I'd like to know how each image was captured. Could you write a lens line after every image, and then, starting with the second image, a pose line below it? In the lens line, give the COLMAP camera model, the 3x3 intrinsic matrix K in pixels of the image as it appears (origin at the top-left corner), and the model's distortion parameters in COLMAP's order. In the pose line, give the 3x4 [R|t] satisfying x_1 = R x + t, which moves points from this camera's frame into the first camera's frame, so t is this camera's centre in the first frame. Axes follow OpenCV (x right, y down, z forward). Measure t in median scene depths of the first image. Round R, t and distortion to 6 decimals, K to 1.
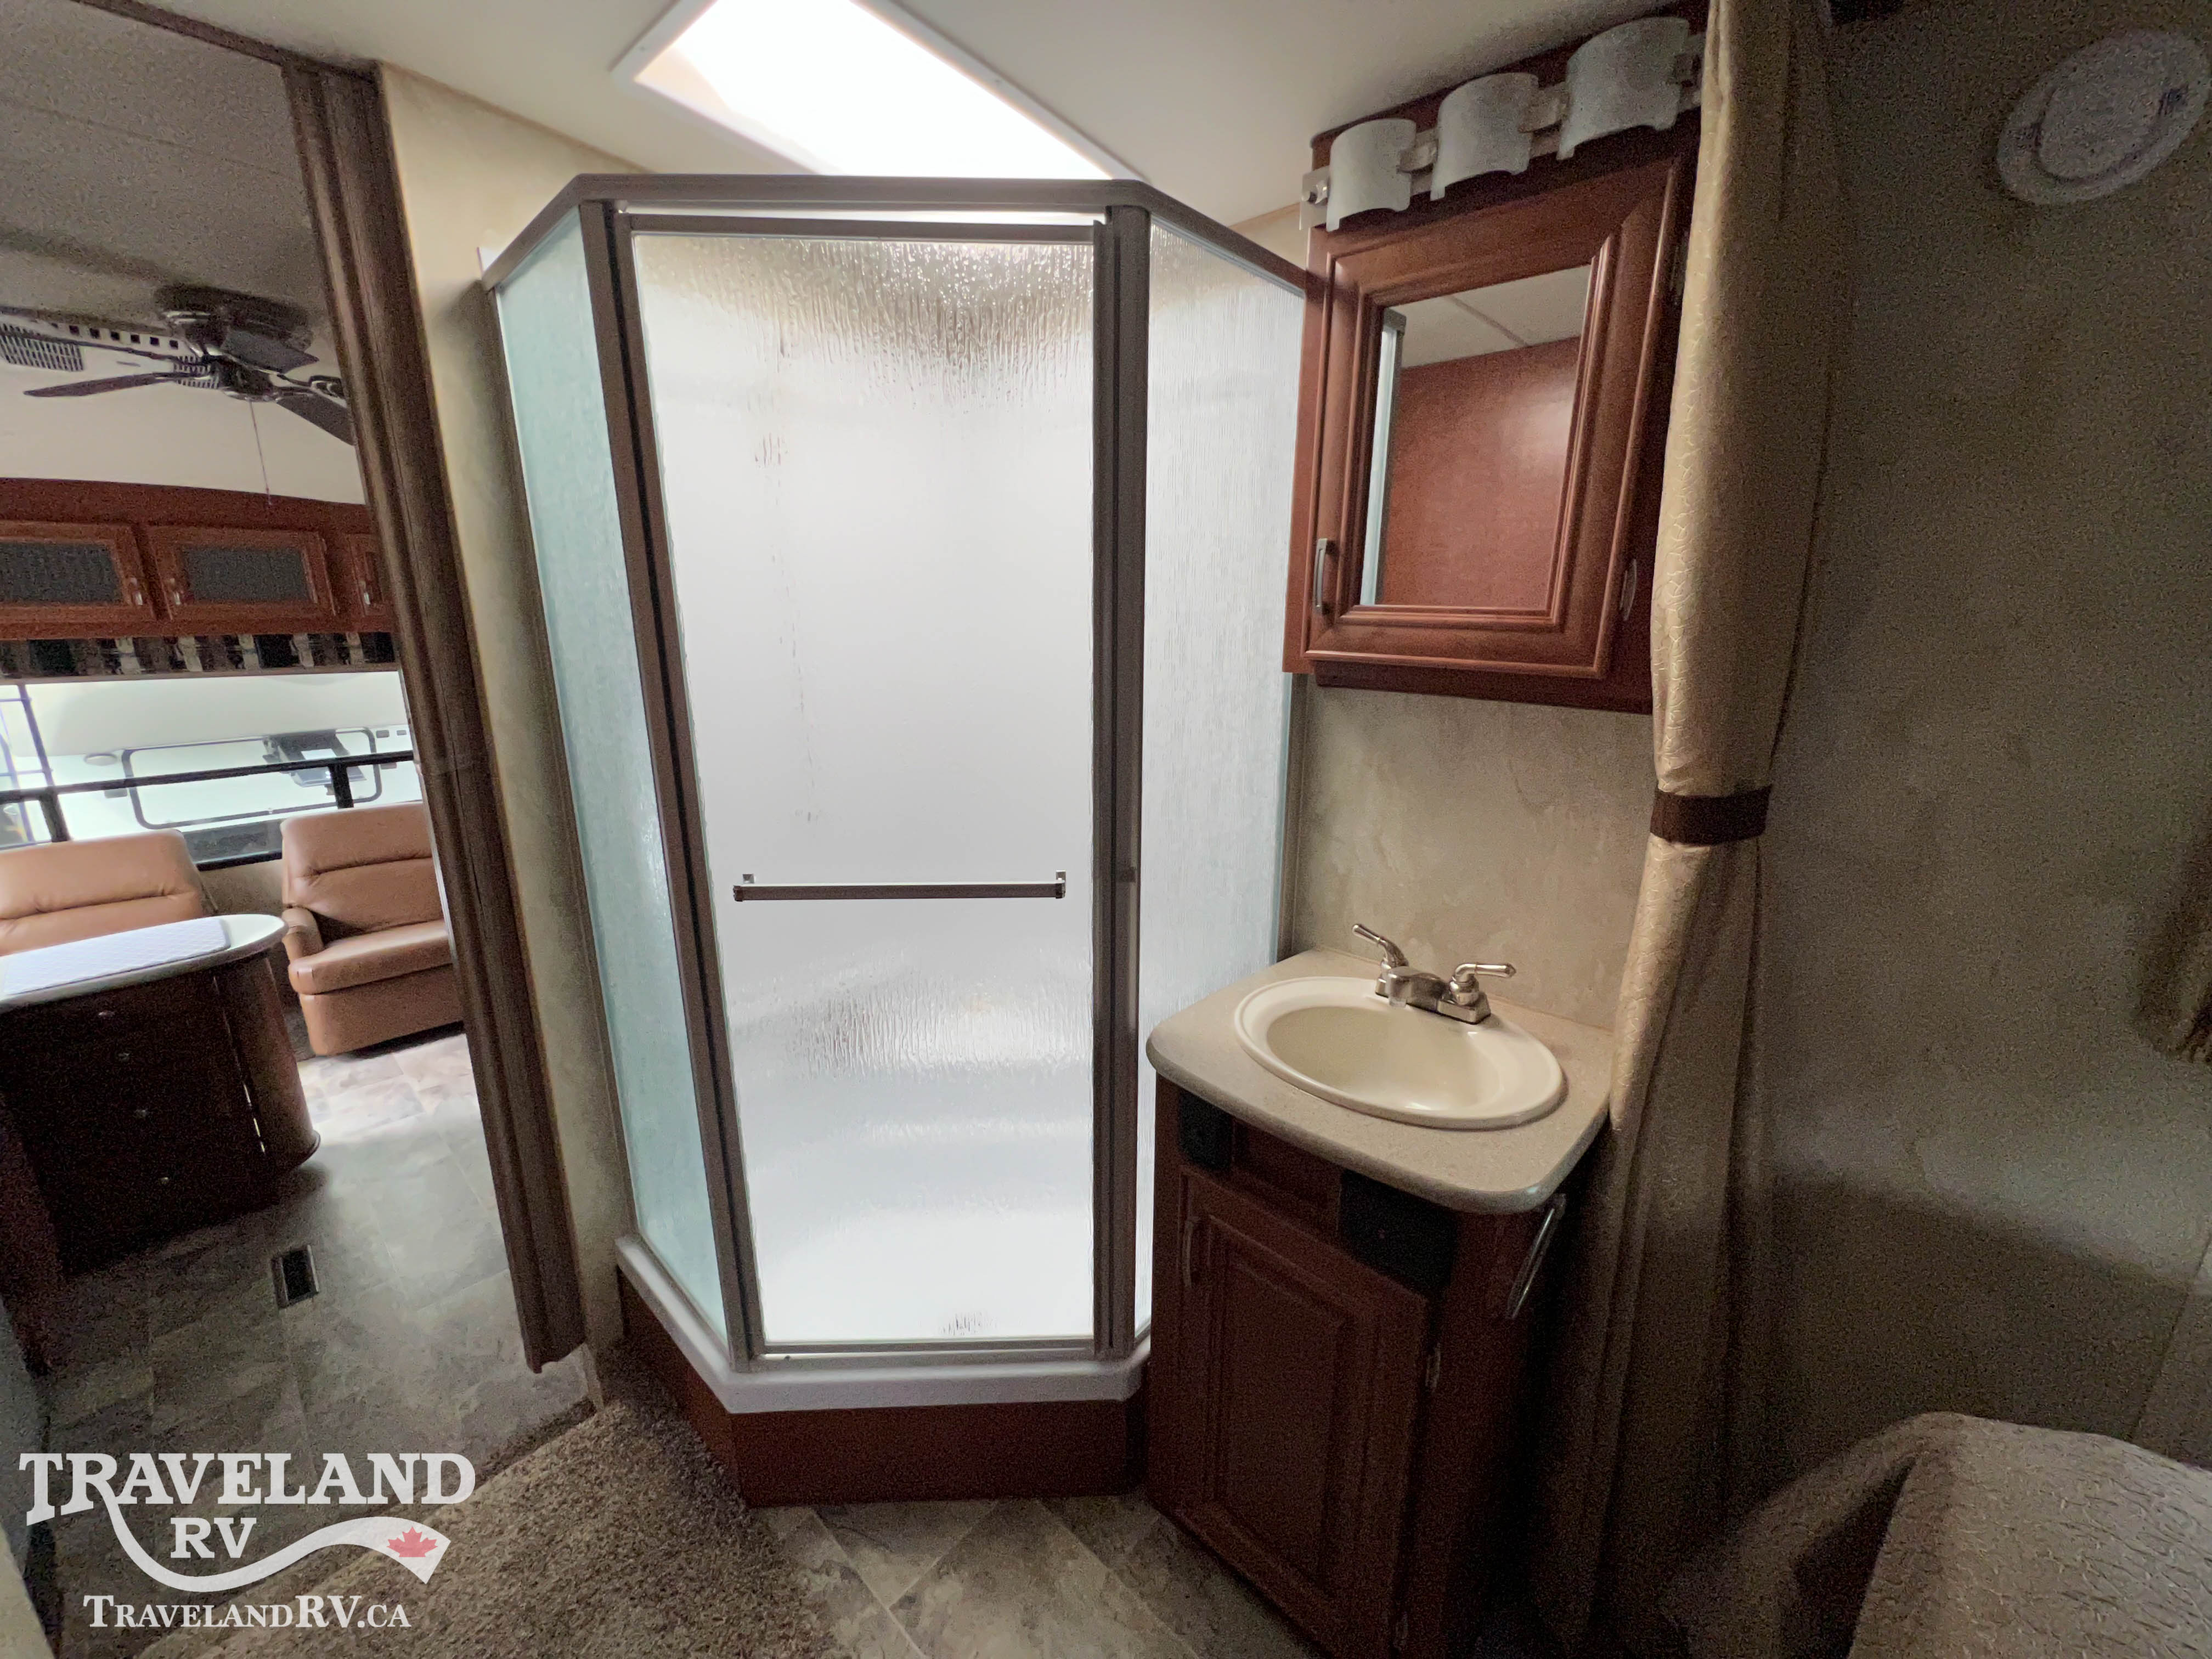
lens RADIAL K [[880.9, 0, 1103.4], [0, 880.9, 825.5], [0, 0, 1]] dist [-0.002986, 0.001120]
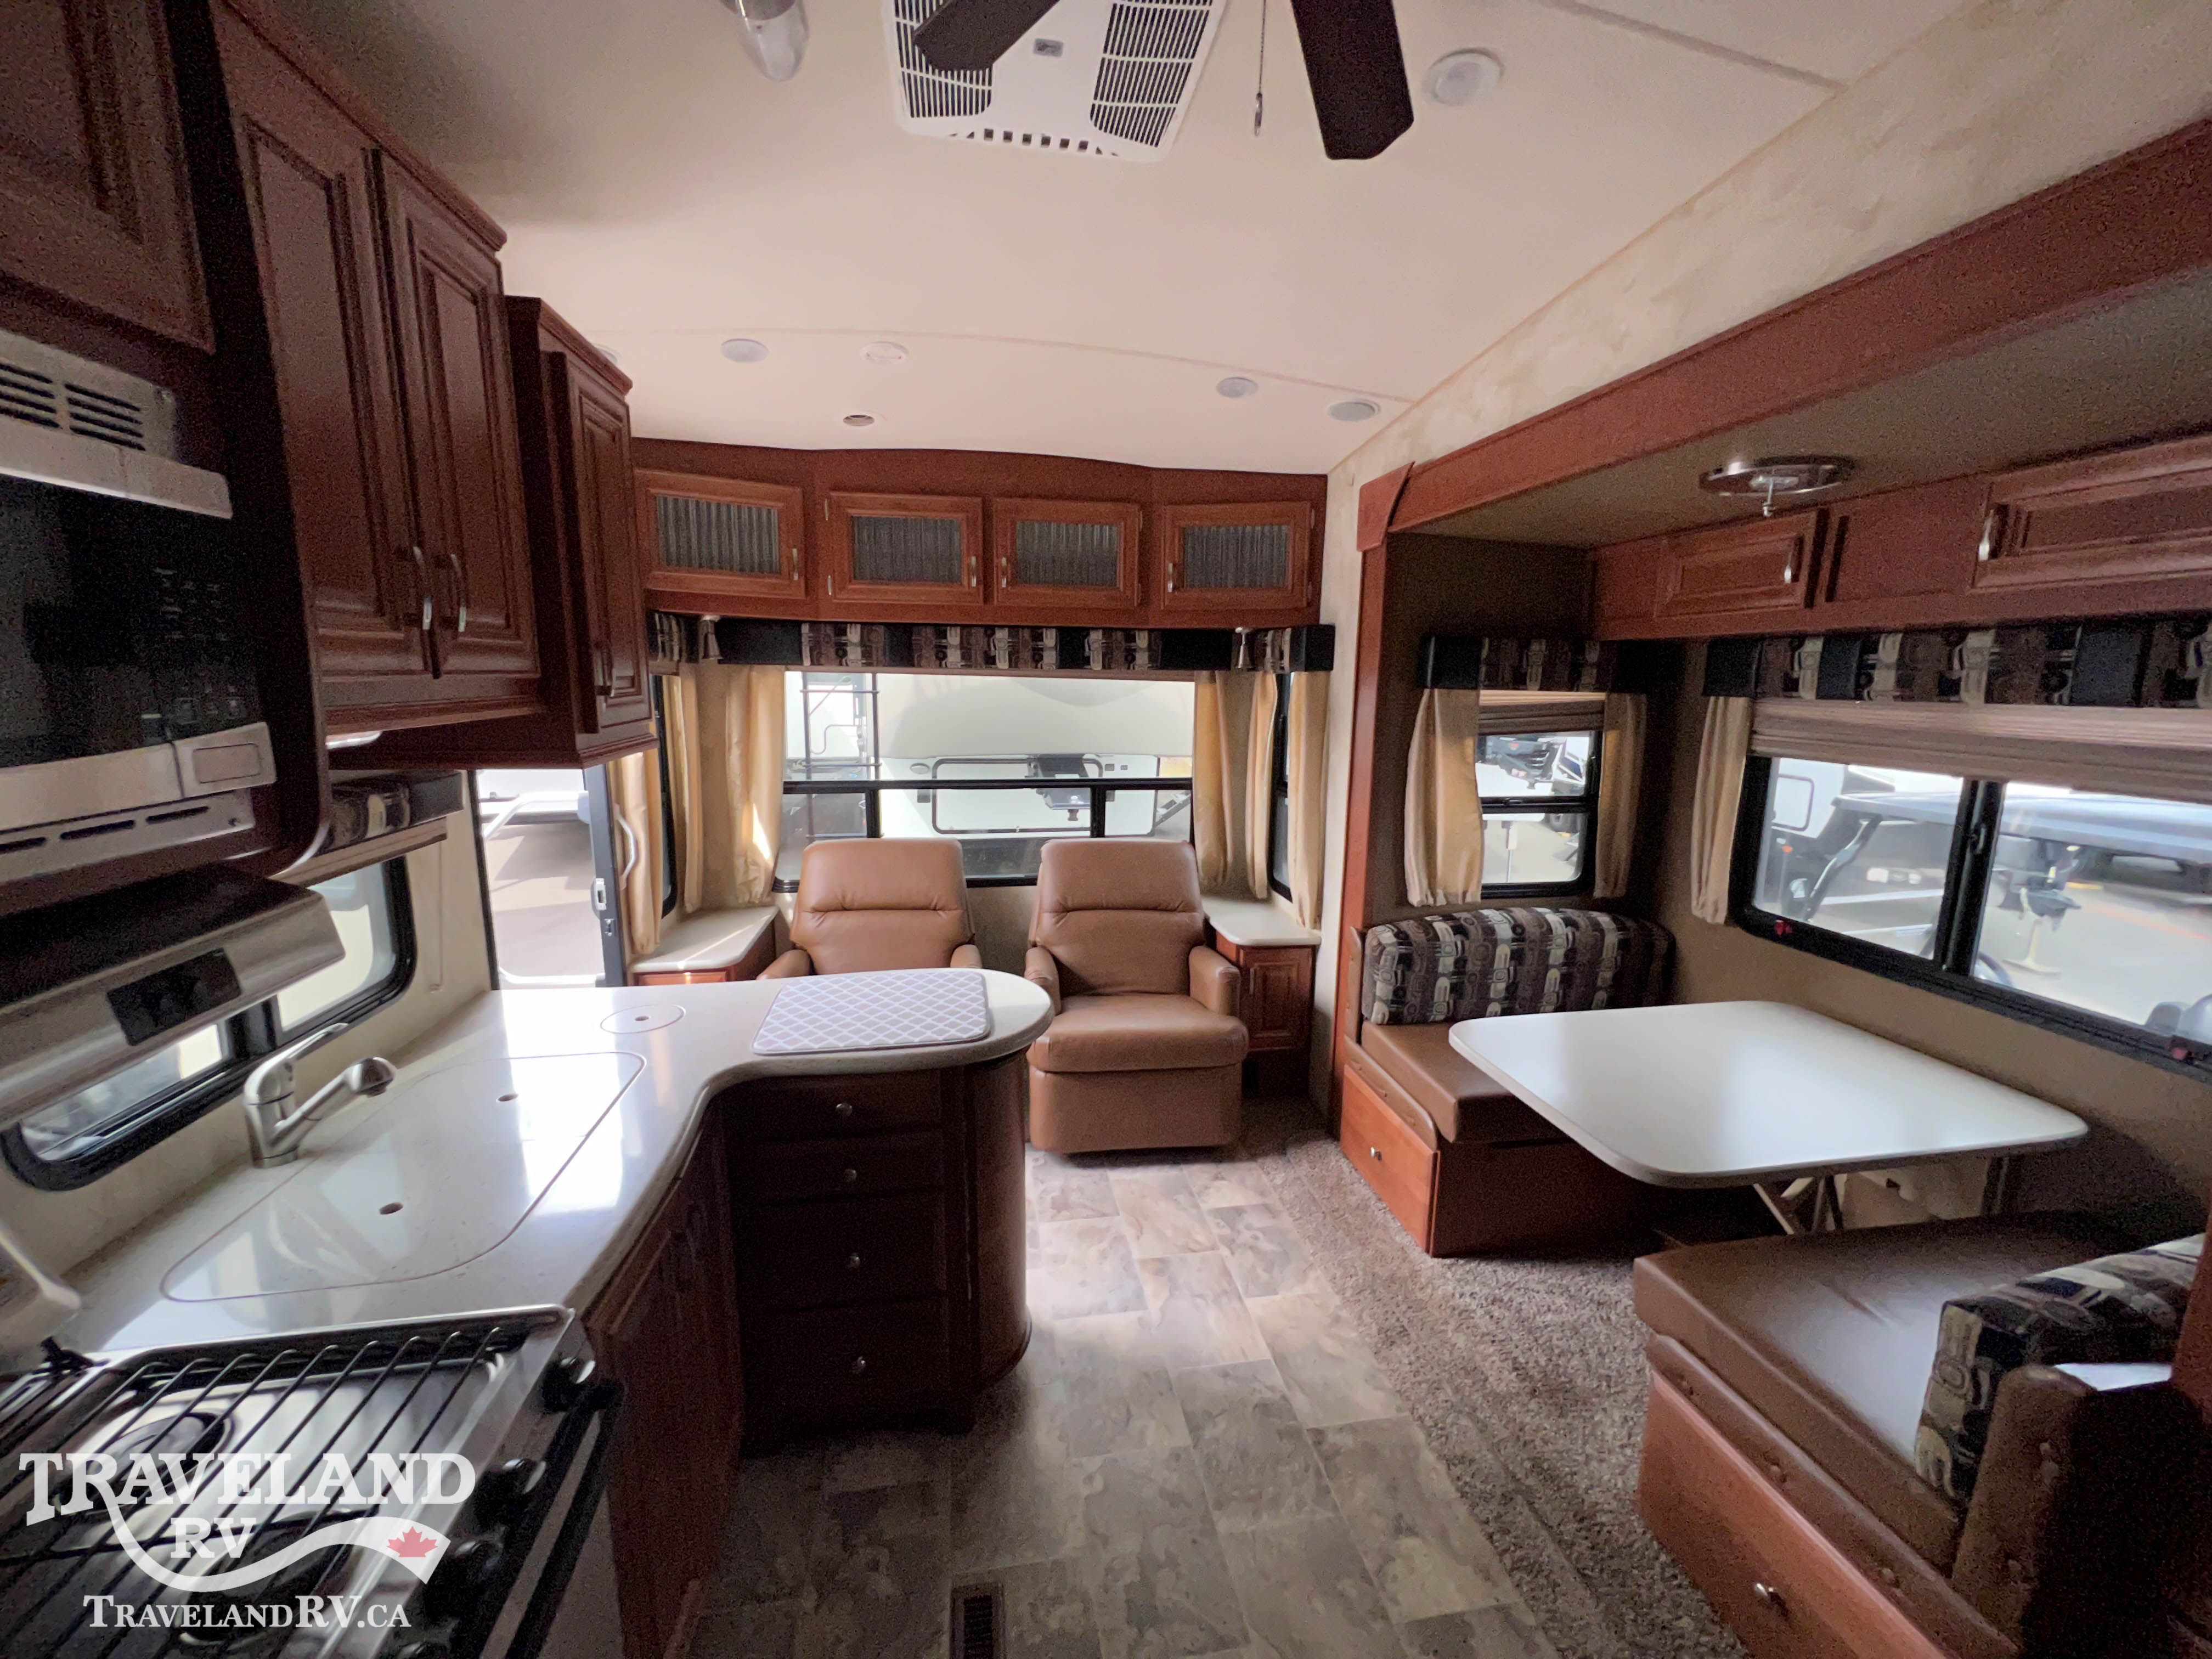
lens RADIAL K [[880.9, 0, 1109.6], [0, 880.9, 825.1], [0, 0, 1]] dist [-0.002986, 0.001120]
pose [[0.795049, 0.113053, -0.595917, -0.387272], [-0.164929, 0.985752, -0.033032, -0.005627], [0.583692, 0.124546, 0.802367, 0.357811]]
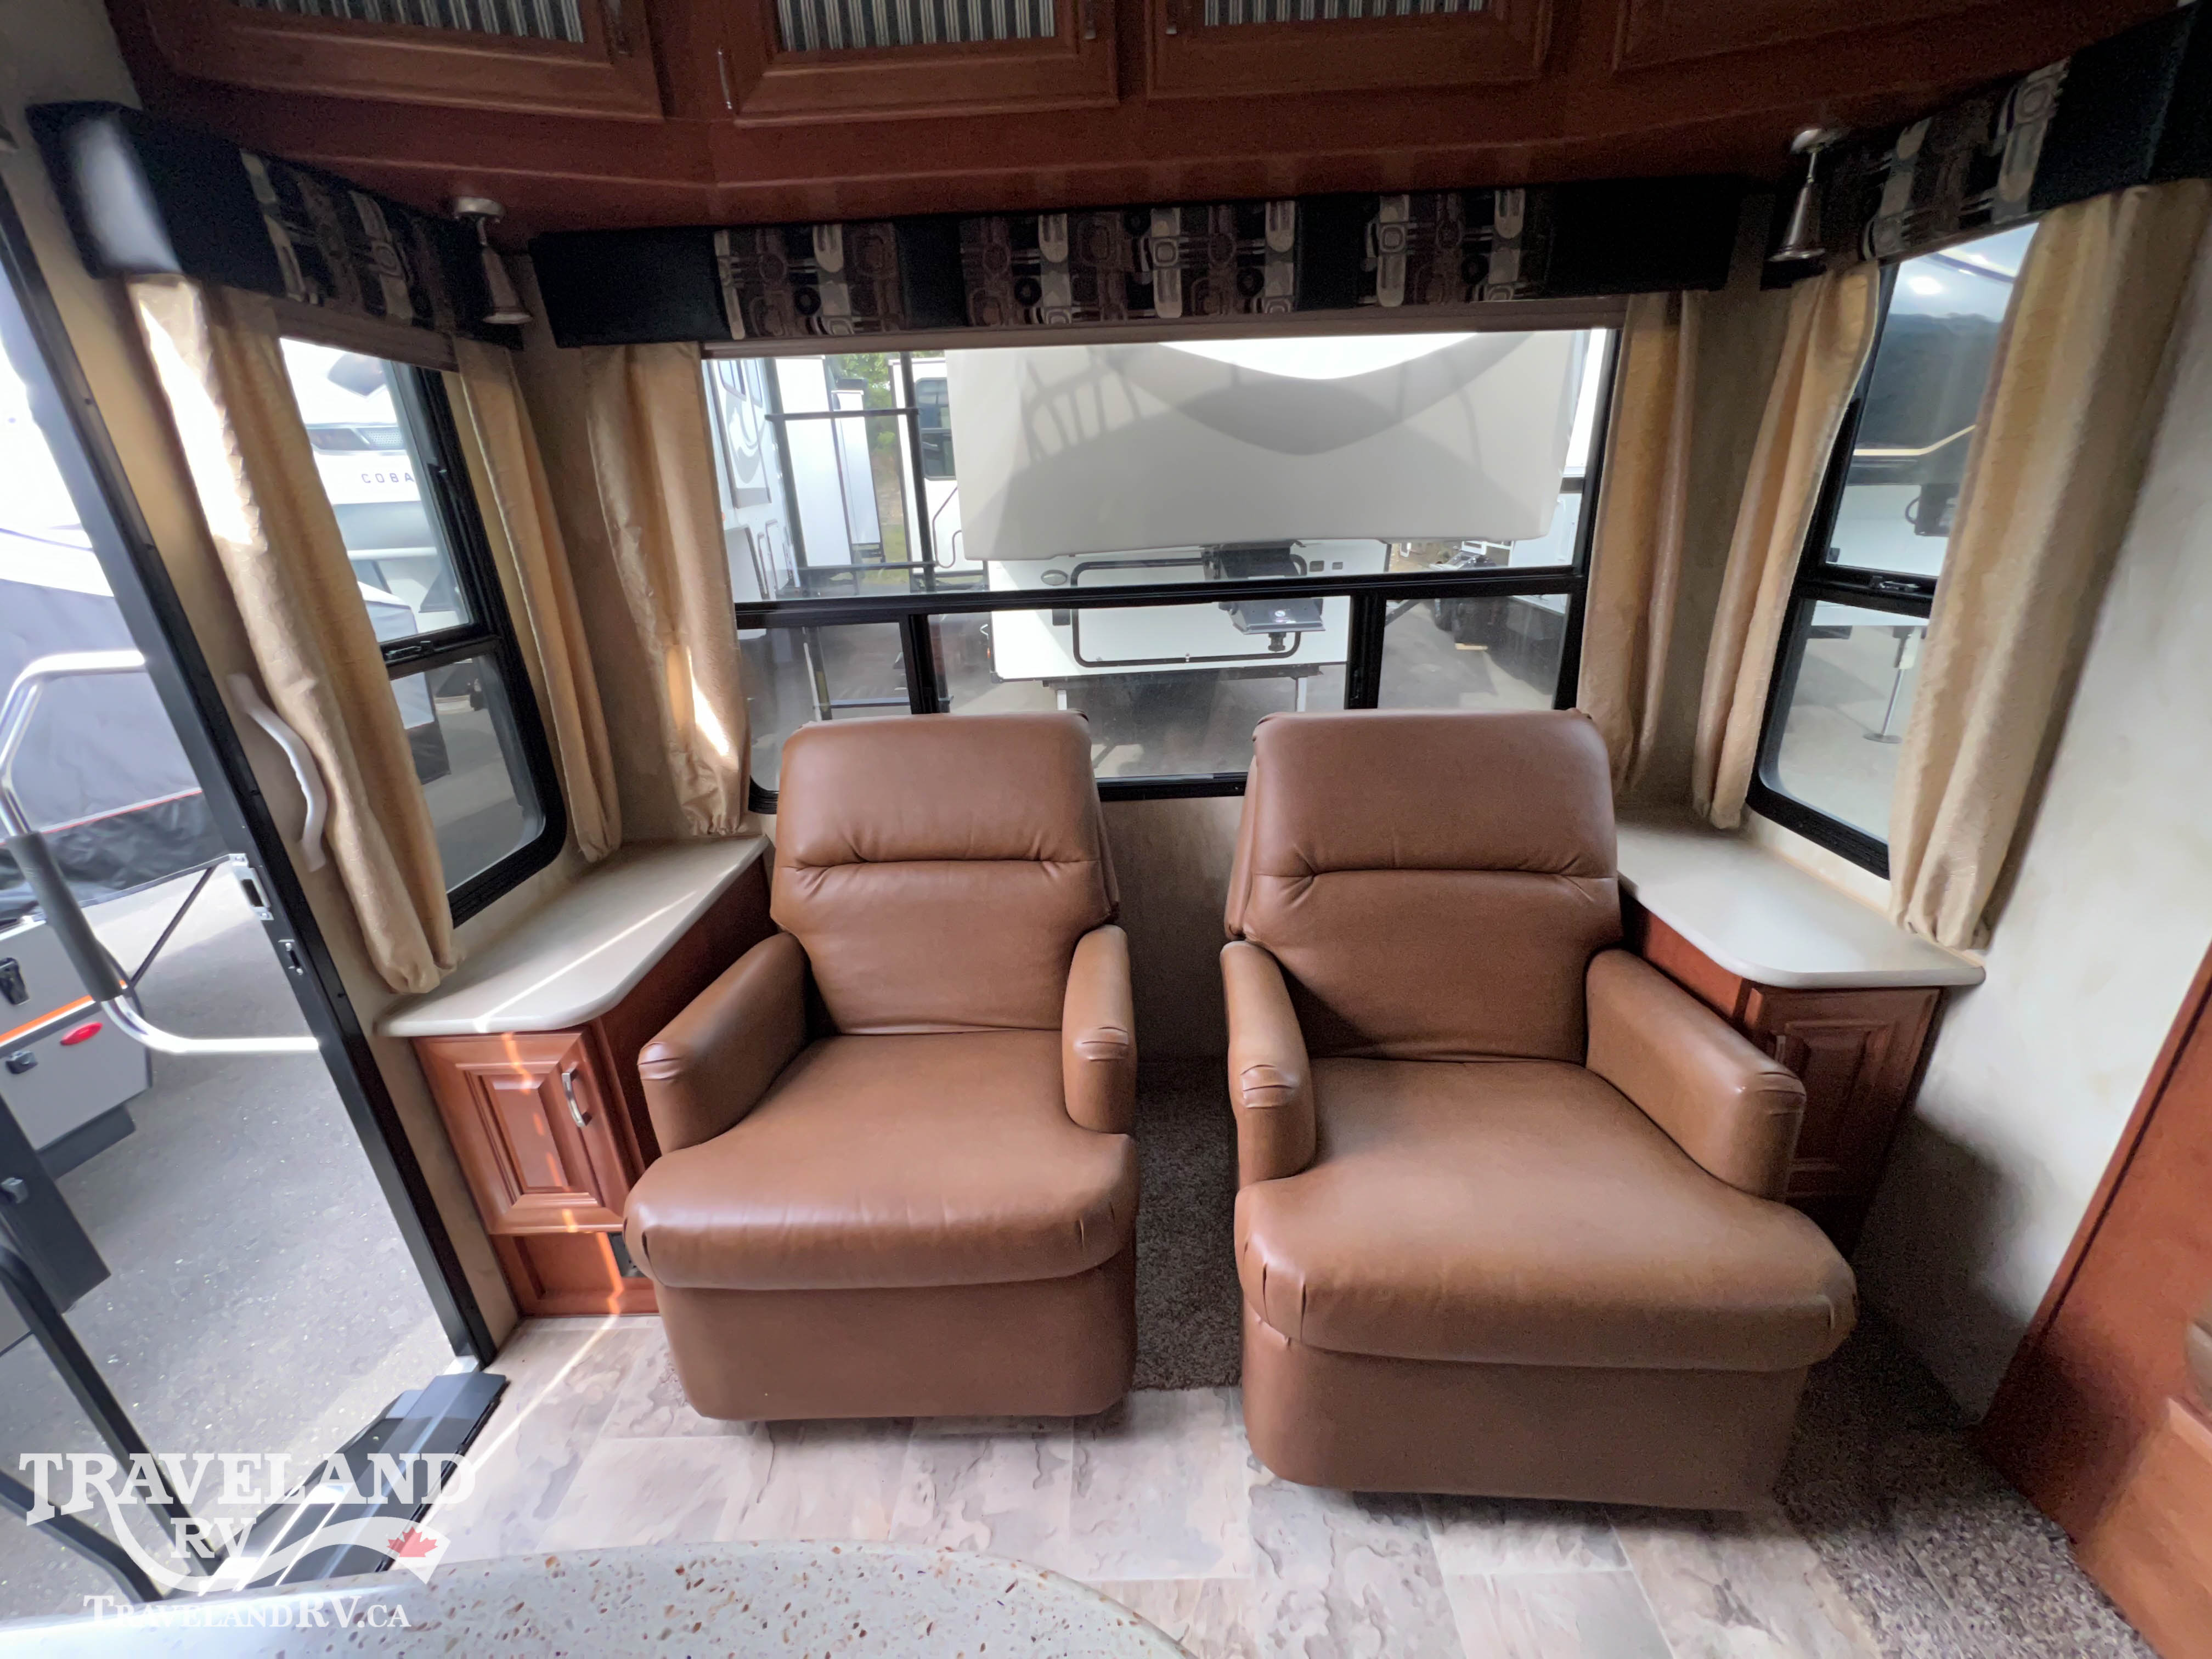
lens RADIAL K [[880.9, 0, 1103.0], [0, 880.9, 829.3], [0, 0, 1]] dist [-0.002986, 0.001120]
pose [[0.669034, 0.248116, -0.700594, -0.718759], [-0.143902, 0.968038, 0.205412, -0.031796], [0.729168, -0.036611, 0.683355, 0.700319]]
